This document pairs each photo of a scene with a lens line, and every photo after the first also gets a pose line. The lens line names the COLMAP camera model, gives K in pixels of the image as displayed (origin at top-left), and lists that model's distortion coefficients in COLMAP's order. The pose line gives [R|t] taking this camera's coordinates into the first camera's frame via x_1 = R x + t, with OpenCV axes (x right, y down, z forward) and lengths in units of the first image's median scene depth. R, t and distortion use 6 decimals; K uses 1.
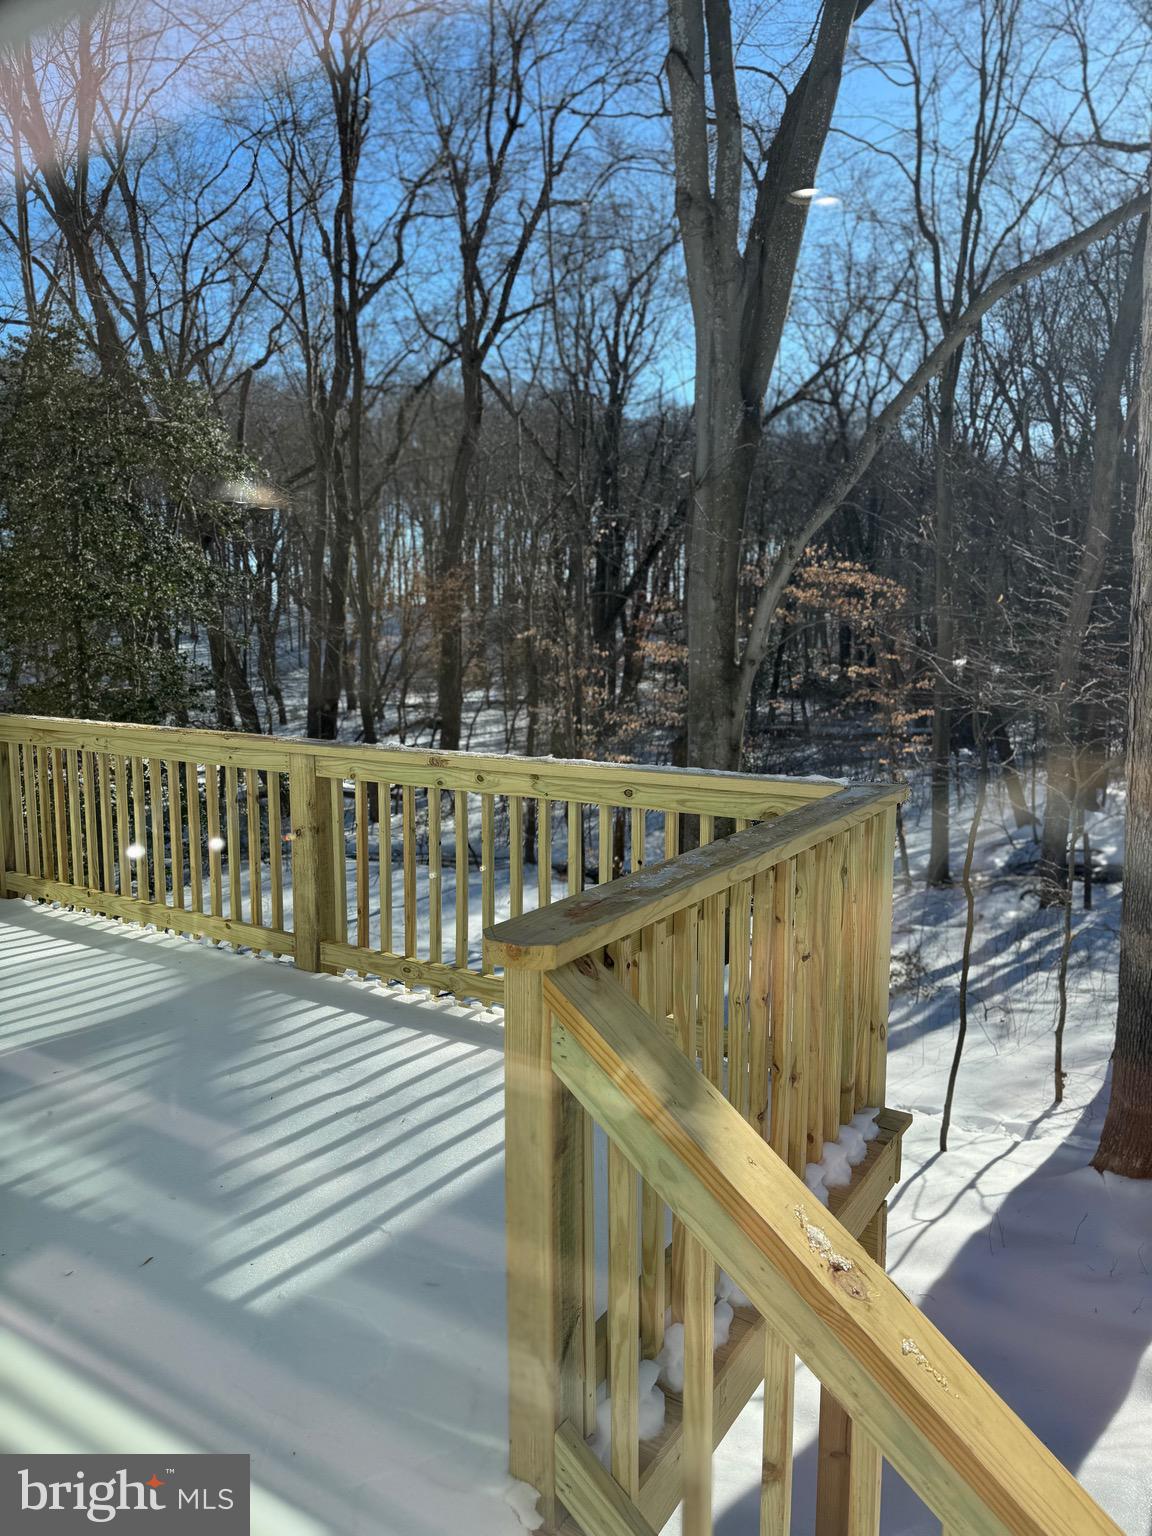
lens RADIAL K [[1082.0, 0, 560.5], [0, 1082.0, 766.7], [0, 0, 1]] dist [0.074160, -0.086598]
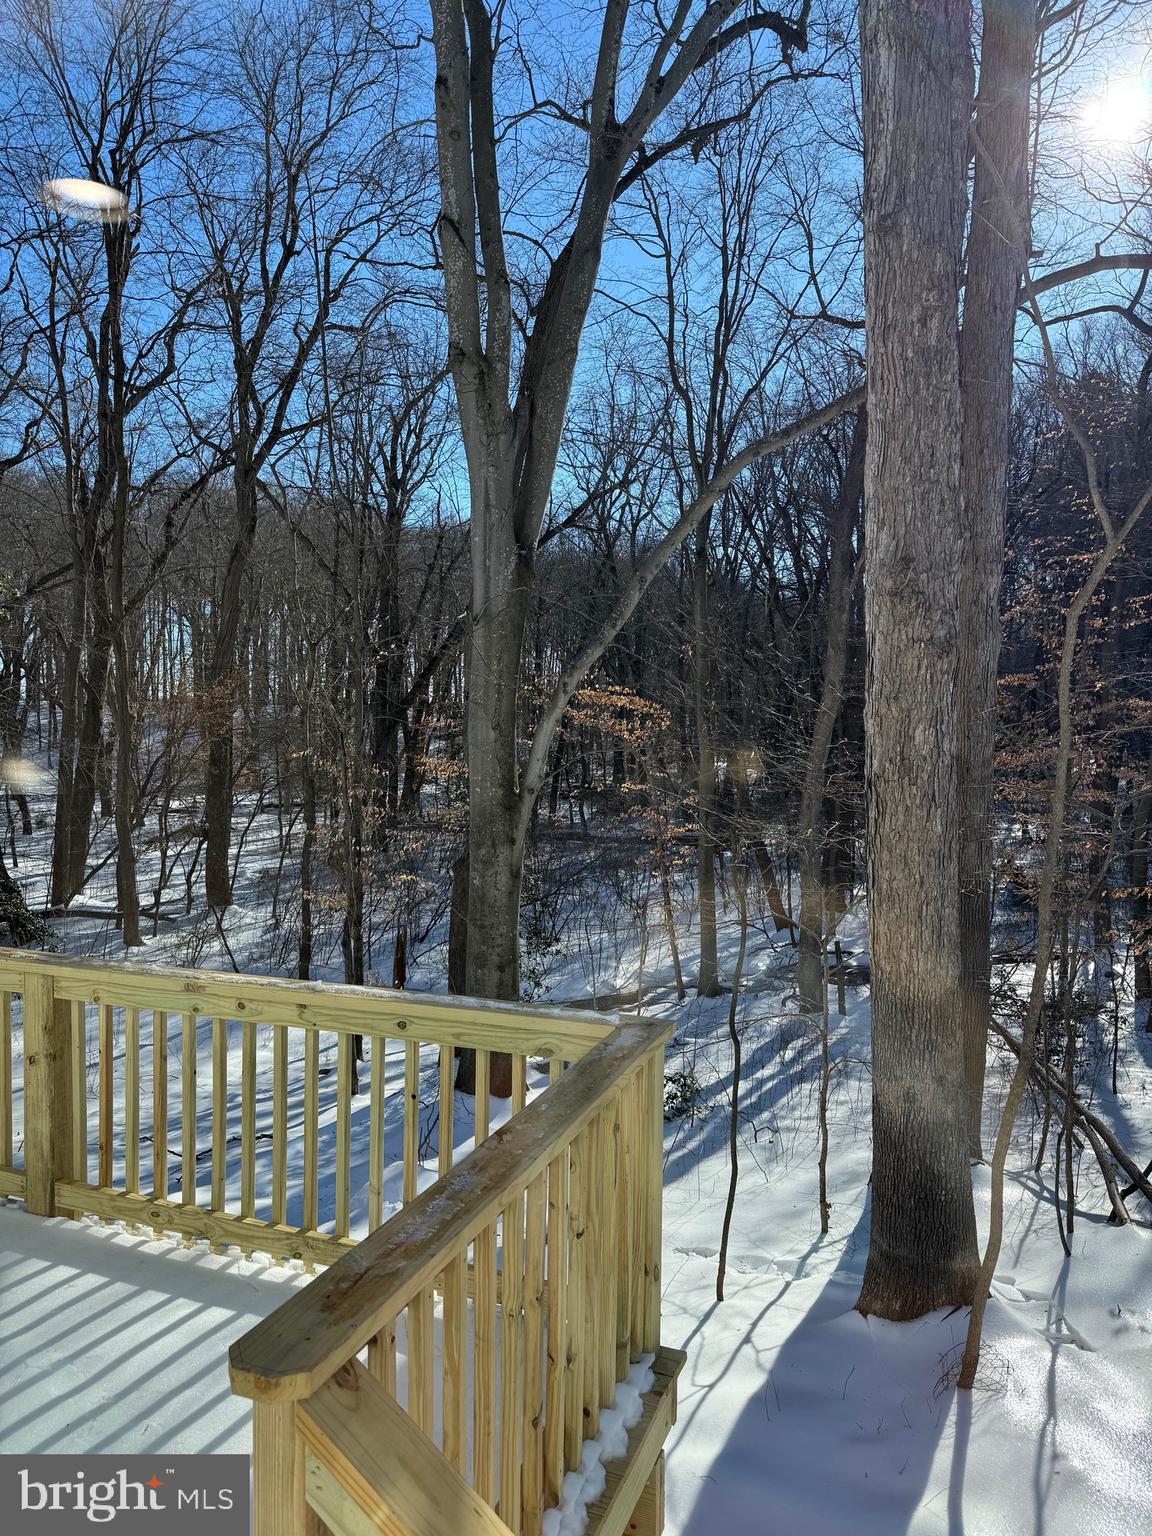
lens RADIAL K [[1082.0, 0, 560.0], [0, 1082.0, 763.0], [0, 0, 1]] dist [0.074160, -0.086598]
pose [[0.979876, 0.001893, 0.199598, 0.000884], [0.016805, 0.995623, -0.091941, -0.013796], [-0.198898, 0.093445, 0.975555, 0.000011]]
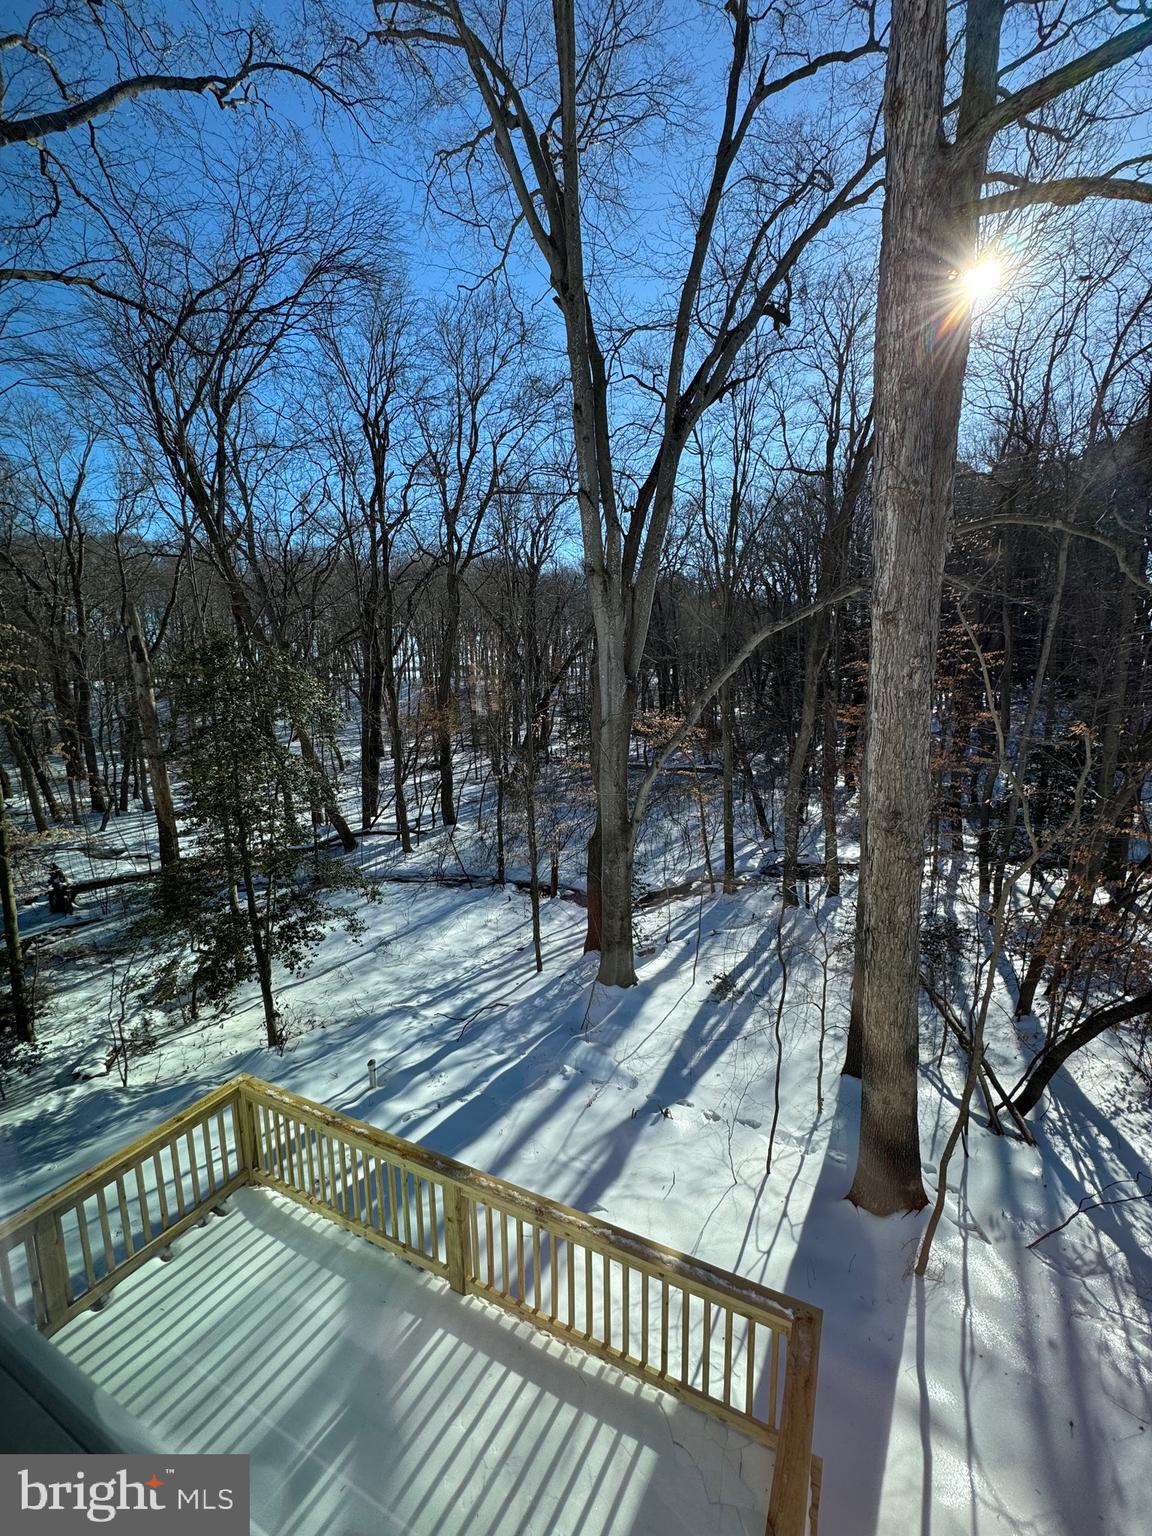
lens RADIAL K [[614.5, 0, 575.7], [0, 614.5, 765.3], [0, 0, 1]] dist [-0.004733, 0.000899]
pose [[0.992023, -0.042583, 0.118644, -0.019070], [0.040298, 0.998954, 0.021592, -0.102035], [-0.119440, -0.016639, 0.992702, 0.003831]]
